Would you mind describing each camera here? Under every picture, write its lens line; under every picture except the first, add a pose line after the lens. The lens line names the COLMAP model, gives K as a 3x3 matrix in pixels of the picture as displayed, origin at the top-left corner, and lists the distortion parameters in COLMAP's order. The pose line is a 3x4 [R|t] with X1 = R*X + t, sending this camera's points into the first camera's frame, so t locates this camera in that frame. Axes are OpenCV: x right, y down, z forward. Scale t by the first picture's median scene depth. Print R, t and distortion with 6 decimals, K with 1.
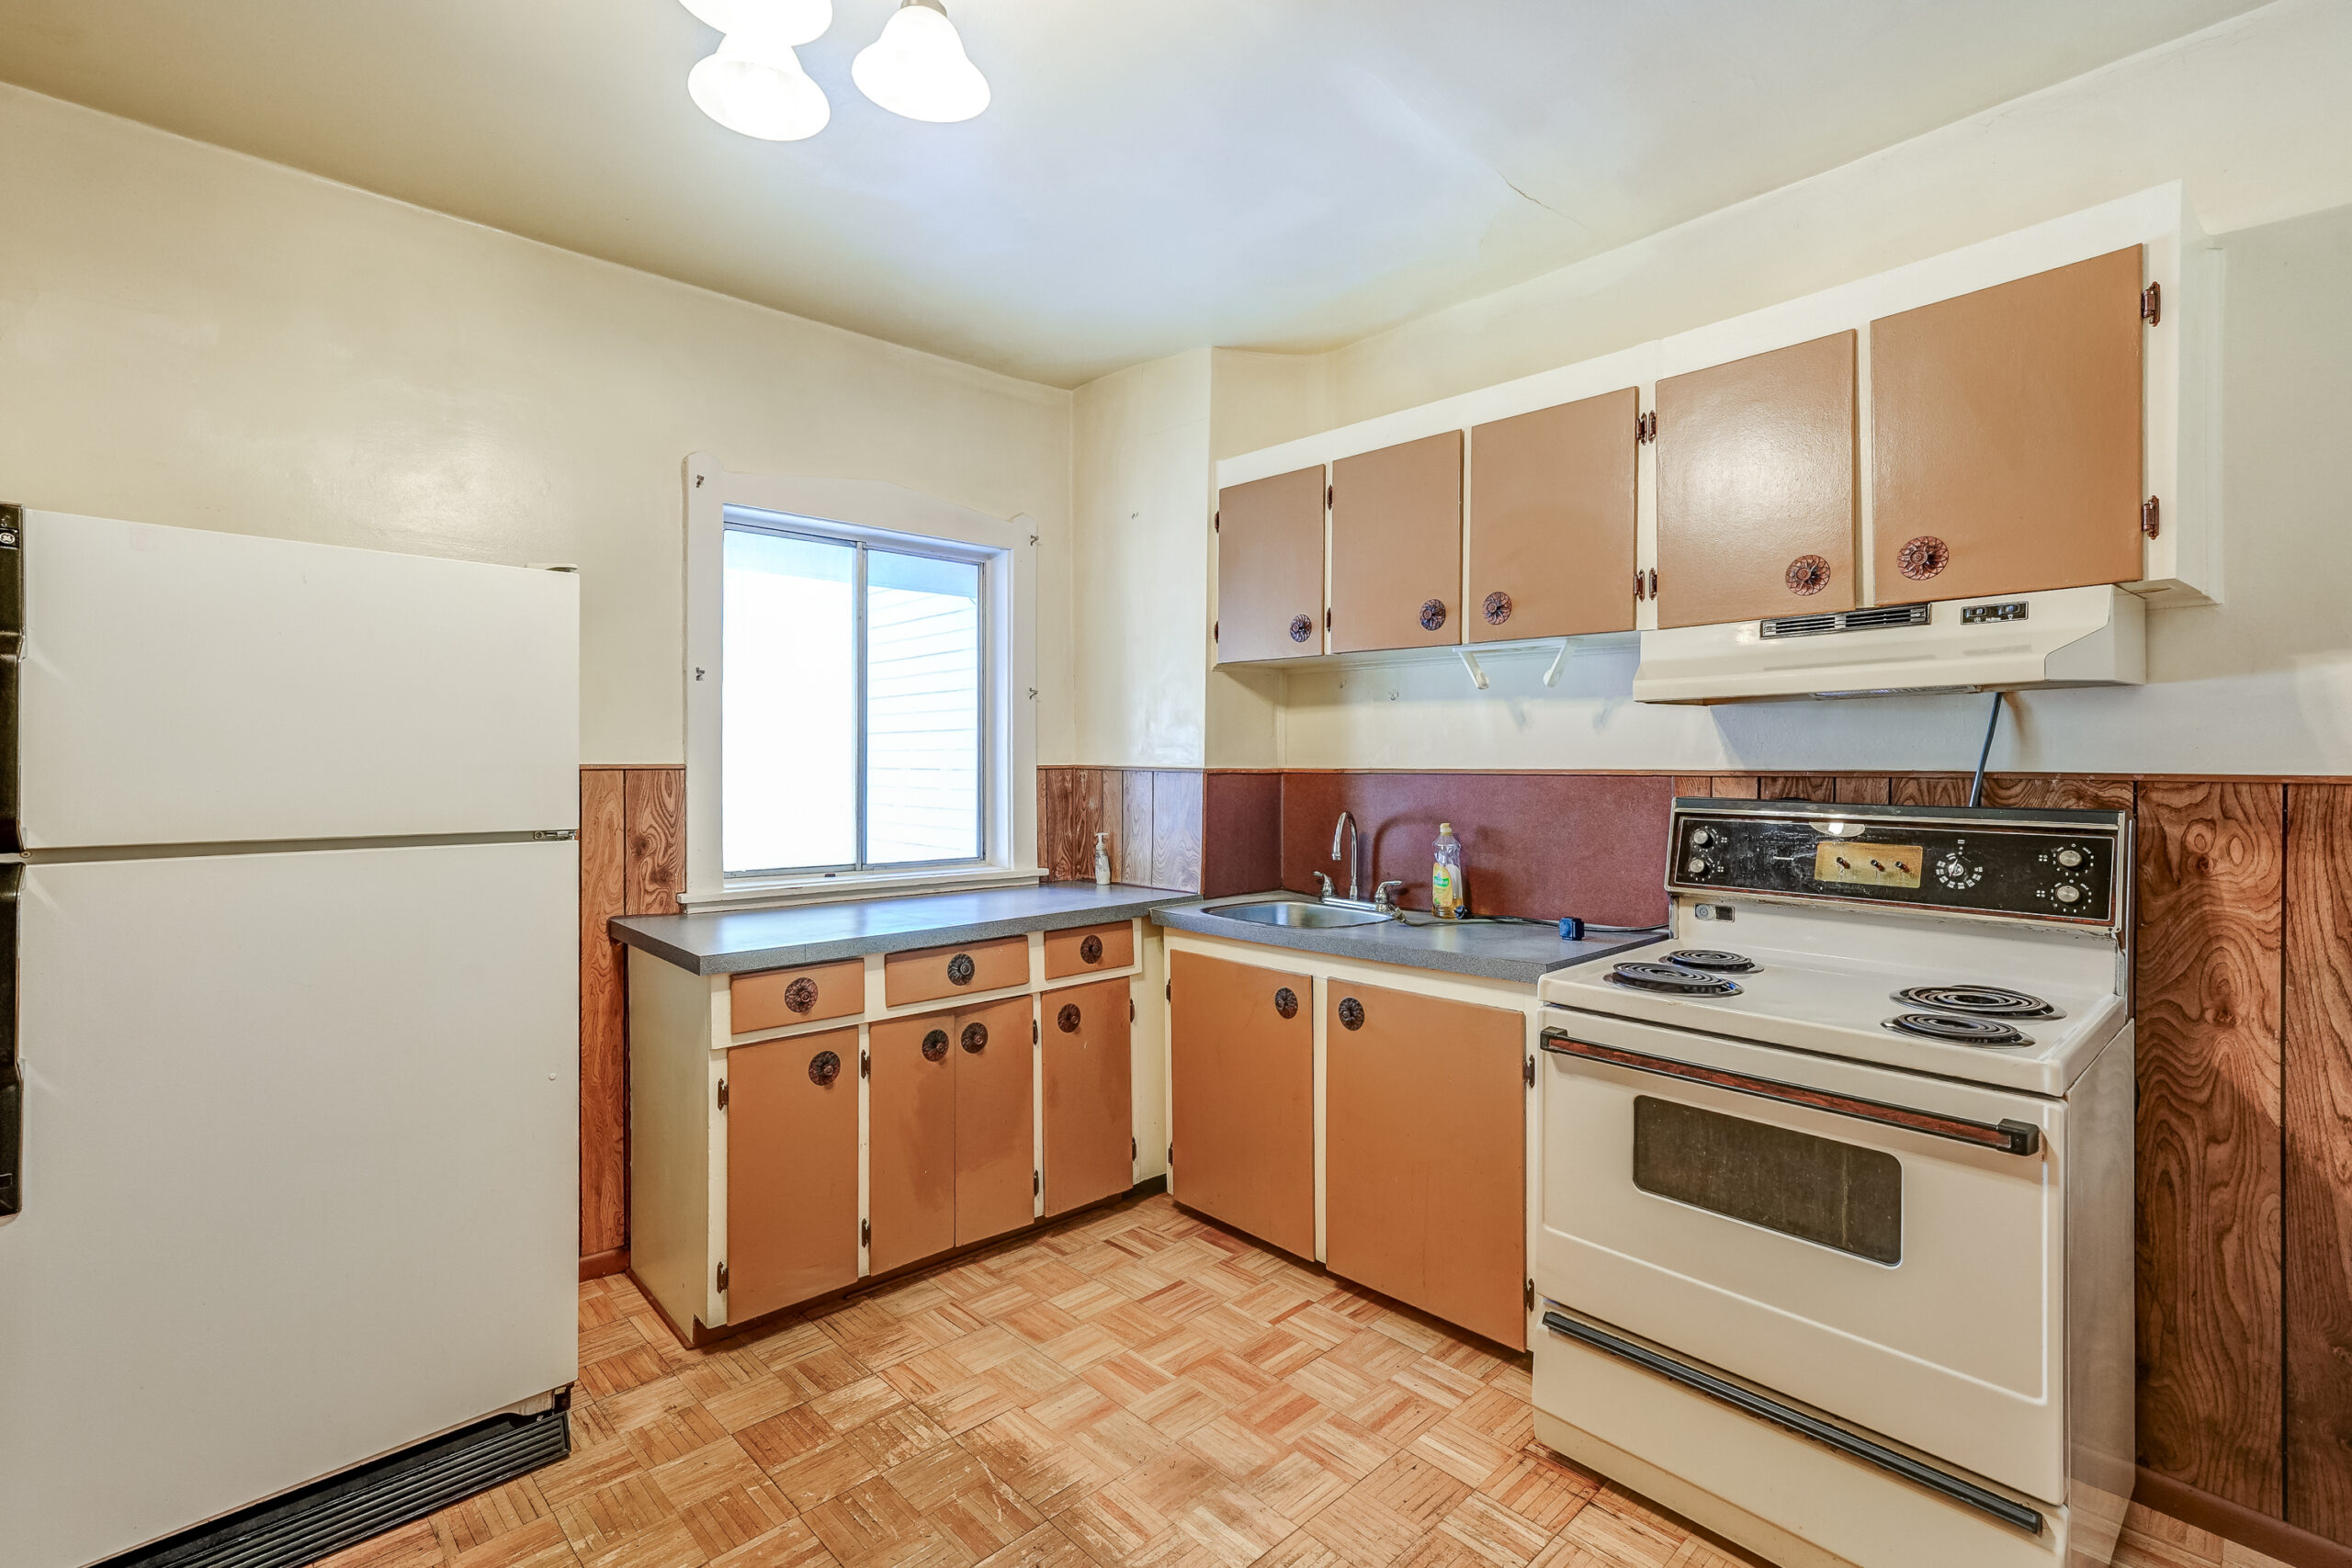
lens RADIAL K [[1084.6, 0, 1151.2], [0, 1084.6, 768.1], [0, 0, 1]] dist [-0.005168, 0.011538]
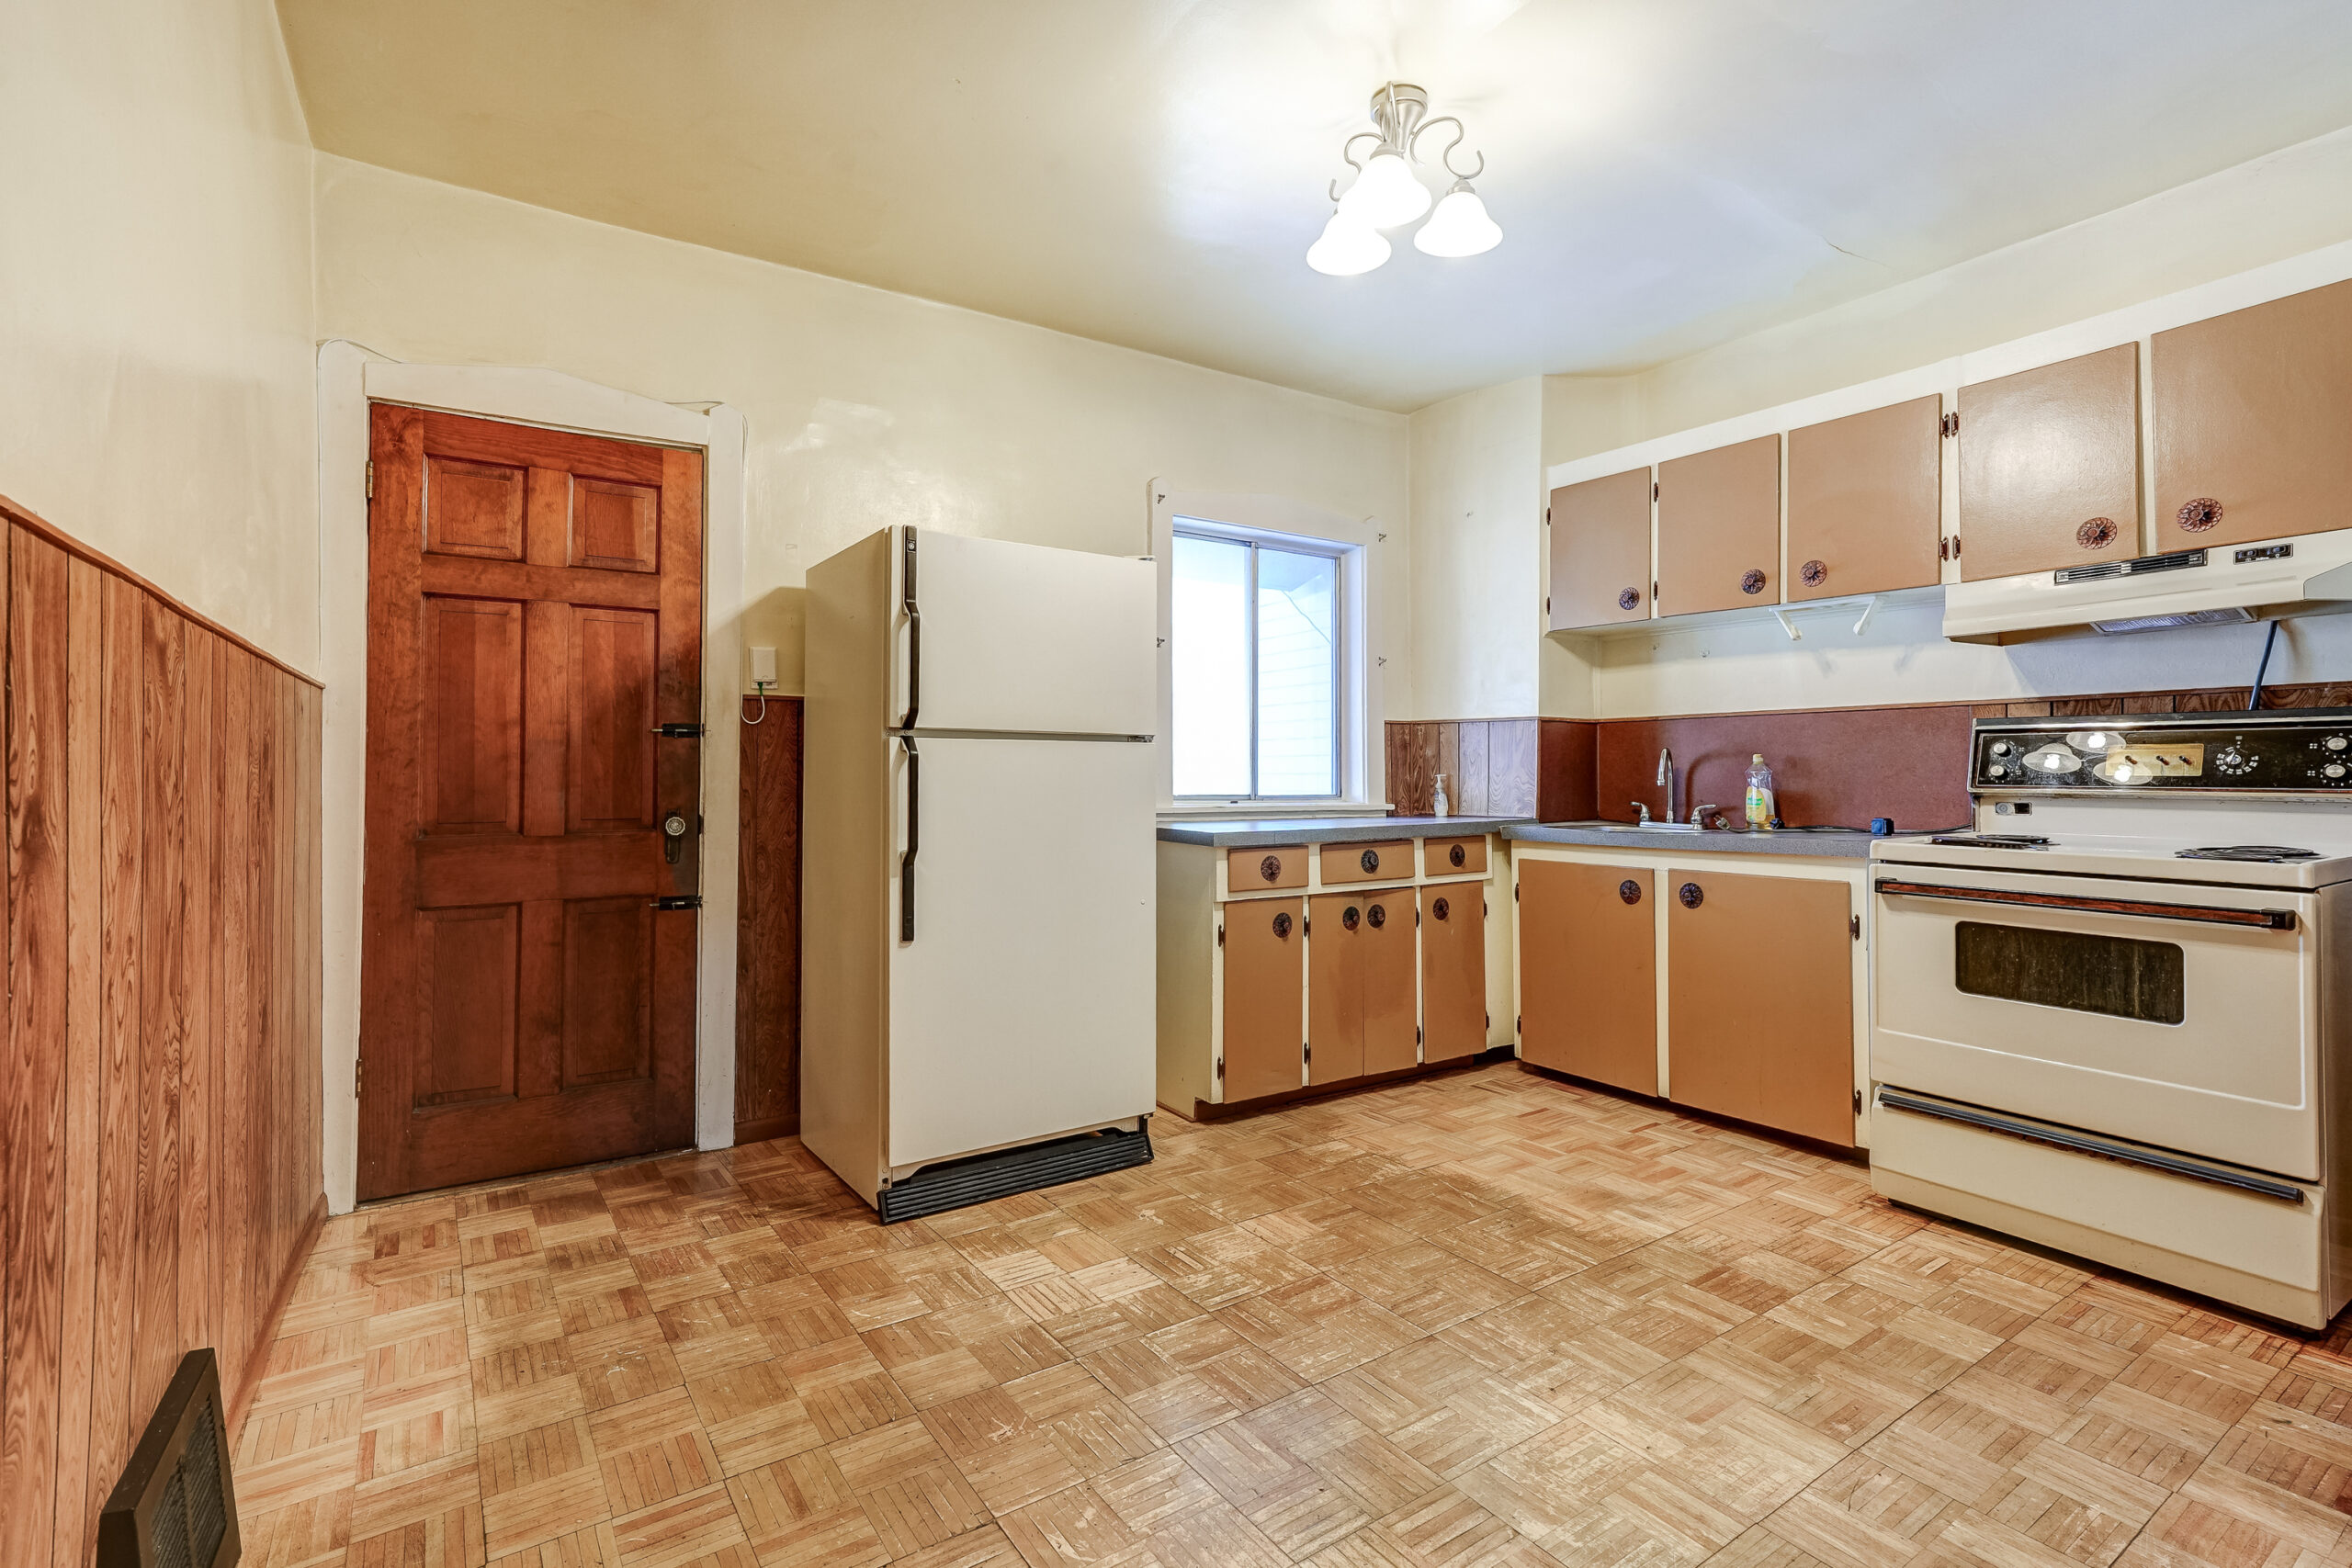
lens RADIAL K [[1084.6, 0, 1157.4], [0, 1084.6, 761.0], [0, 0, 1]] dist [-0.005168, 0.011538]
pose [[0.987202, -0.002387, -0.159459, -0.238919], [-0.000361, 0.999852, -0.017203, 0.094883], [0.159477, 0.017041, 0.987055, -0.369074]]
